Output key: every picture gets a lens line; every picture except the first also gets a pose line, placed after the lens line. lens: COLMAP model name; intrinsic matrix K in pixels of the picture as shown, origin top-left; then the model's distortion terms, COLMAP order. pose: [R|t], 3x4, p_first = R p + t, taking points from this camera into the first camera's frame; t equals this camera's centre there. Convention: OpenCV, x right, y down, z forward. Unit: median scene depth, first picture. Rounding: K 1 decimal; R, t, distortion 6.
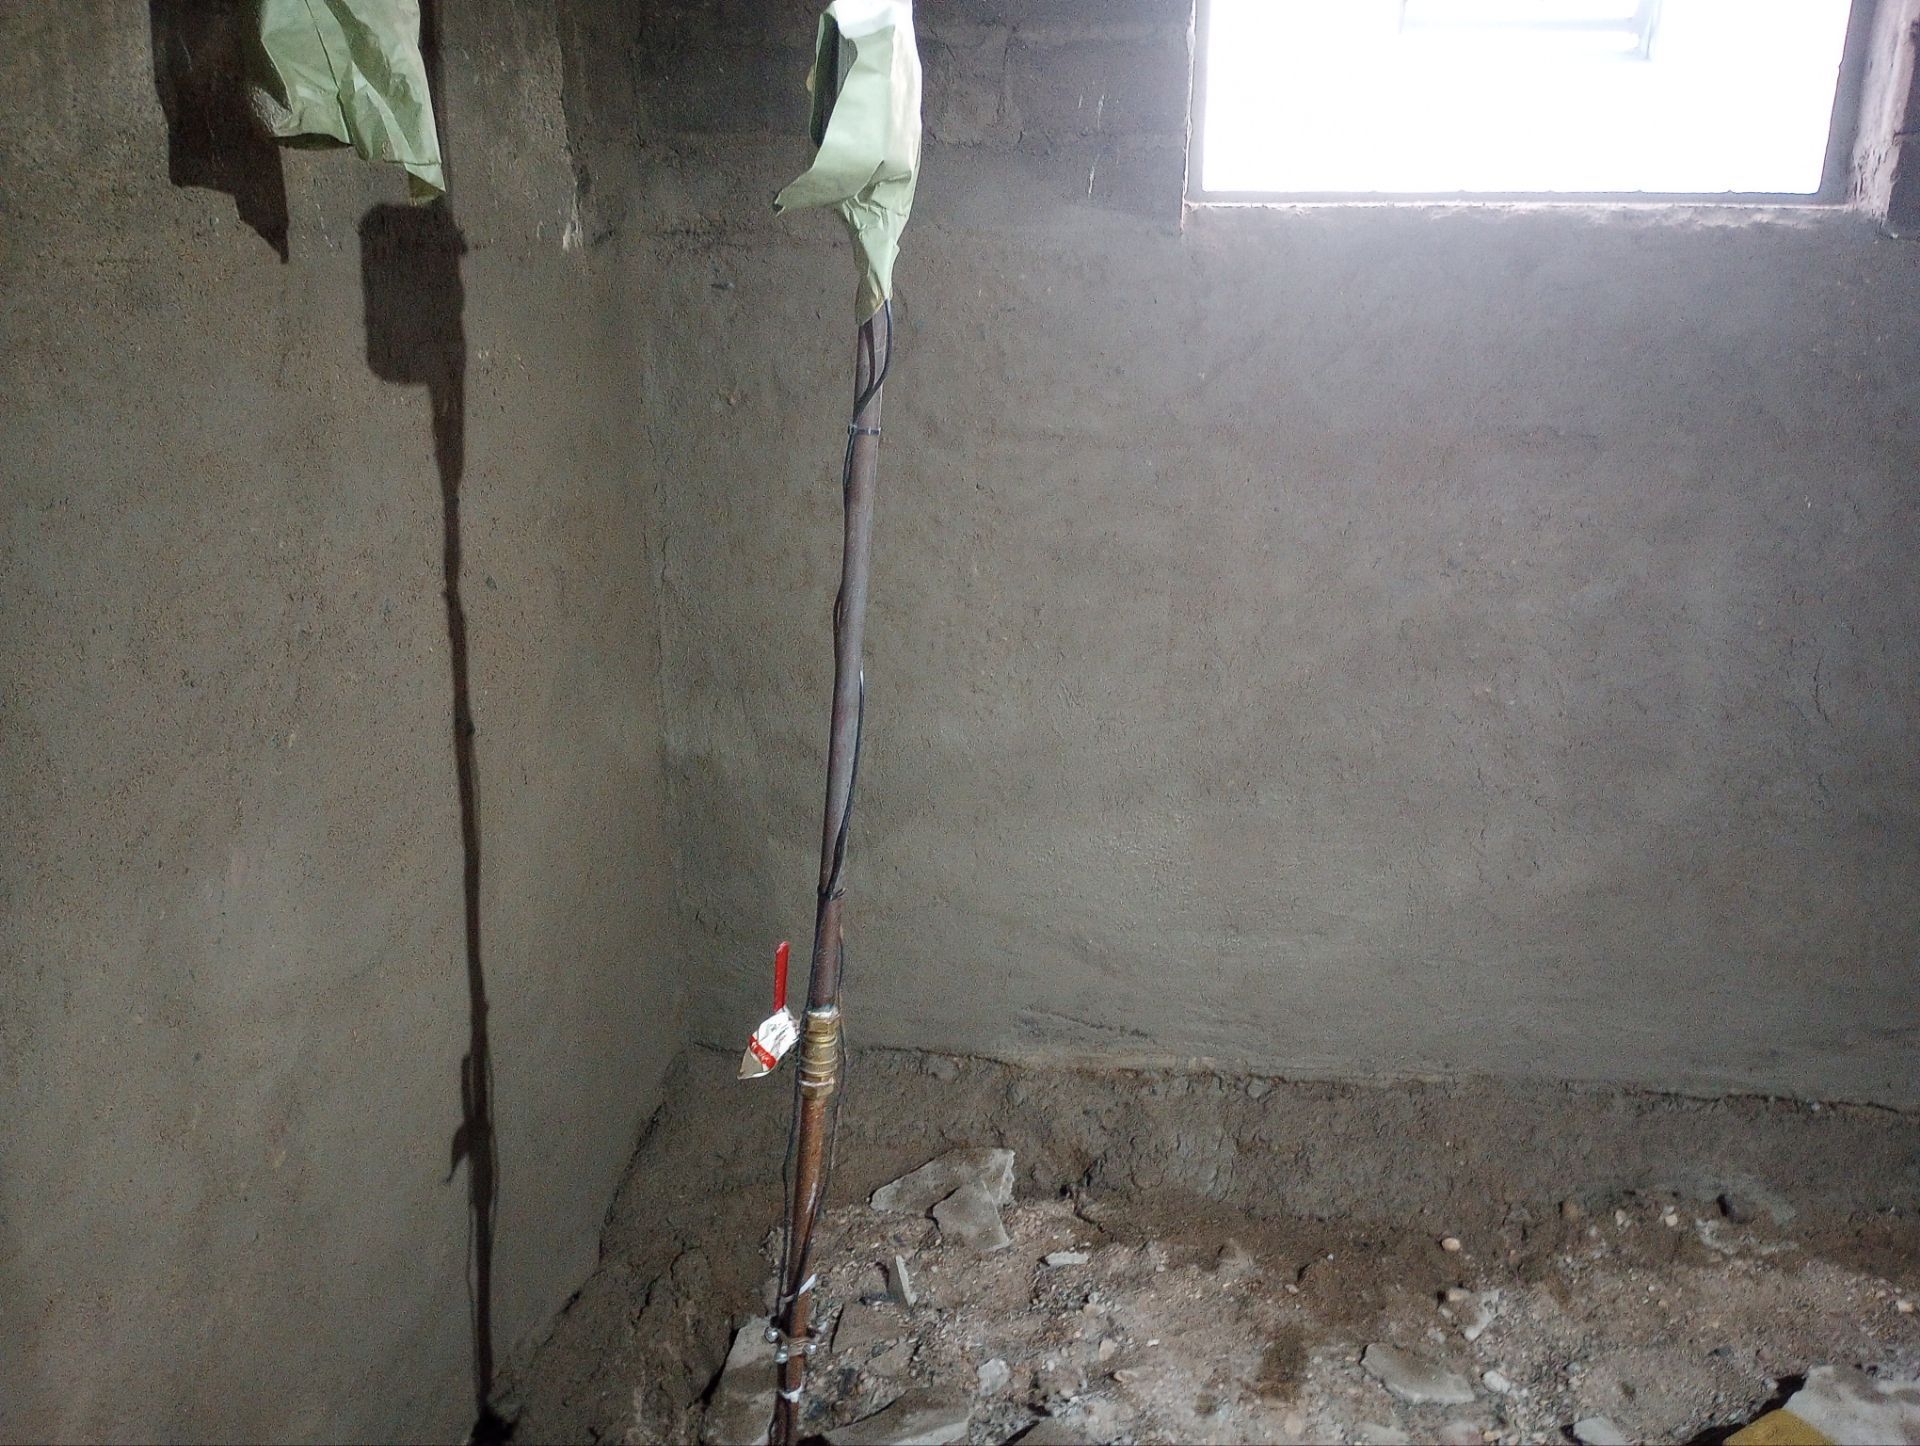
lens RADIAL K [[1578.0, 0, 960.0], [0, 1578.0, 723.0], [0, 0, 1]] dist [0.072862, -0.093138]
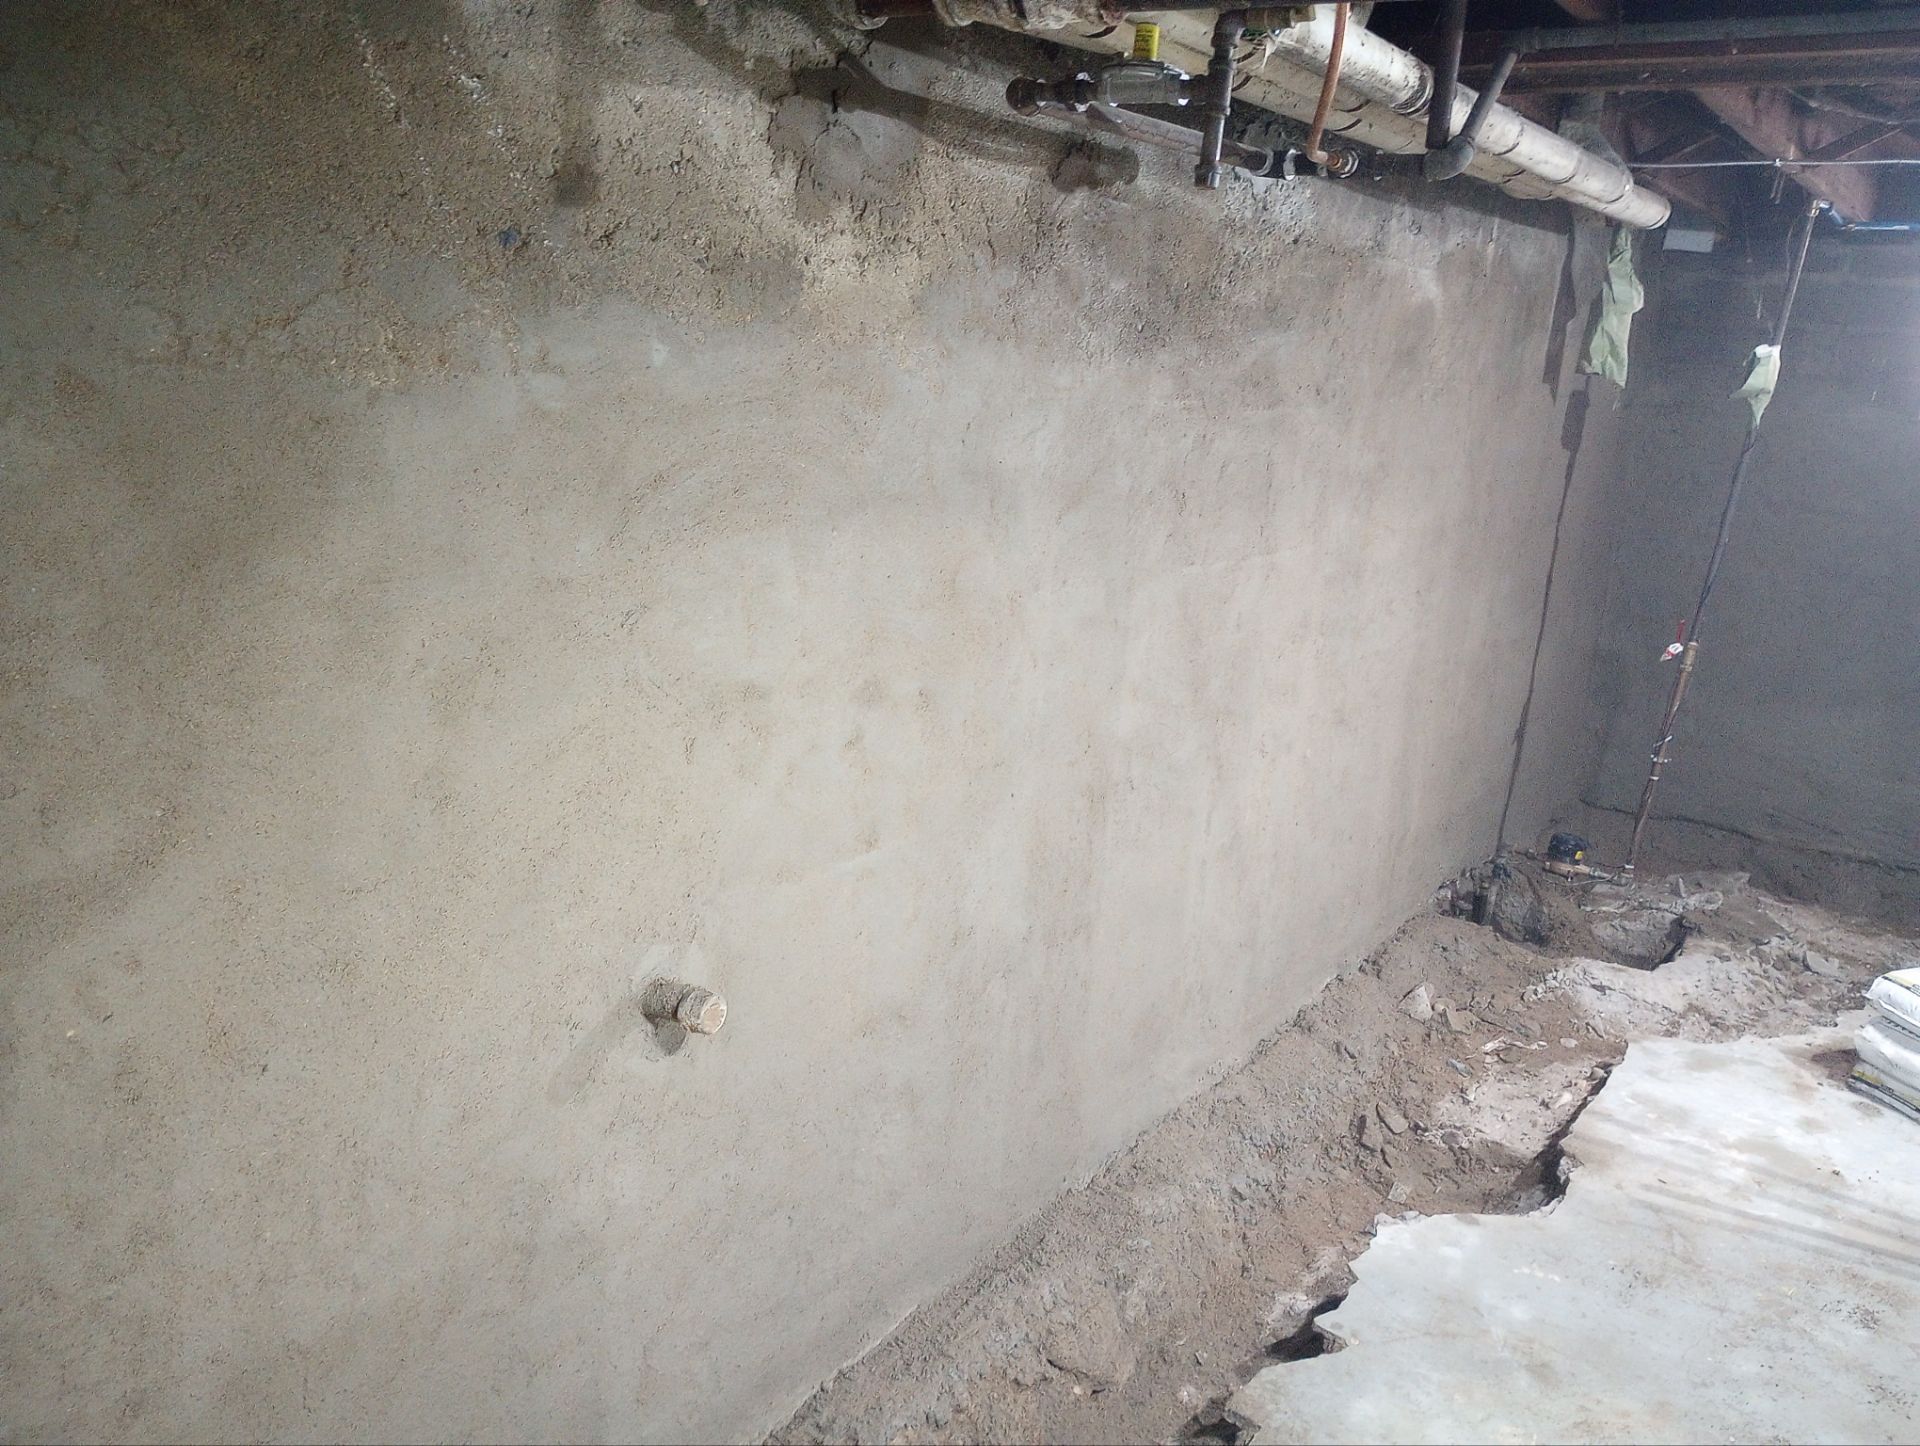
lens RADIAL K [[1578.0, 0, 960.0], [0, 1578.0, 723.0], [0, 0, 1]] dist [0.072862, -0.093138]
pose [[0.871239, 0.162395, -0.463217, 0.142069], [-0.208250, 0.976836, -0.049228, 0.801231], [0.444493, 0.139354, 0.884877, -2.462382]]
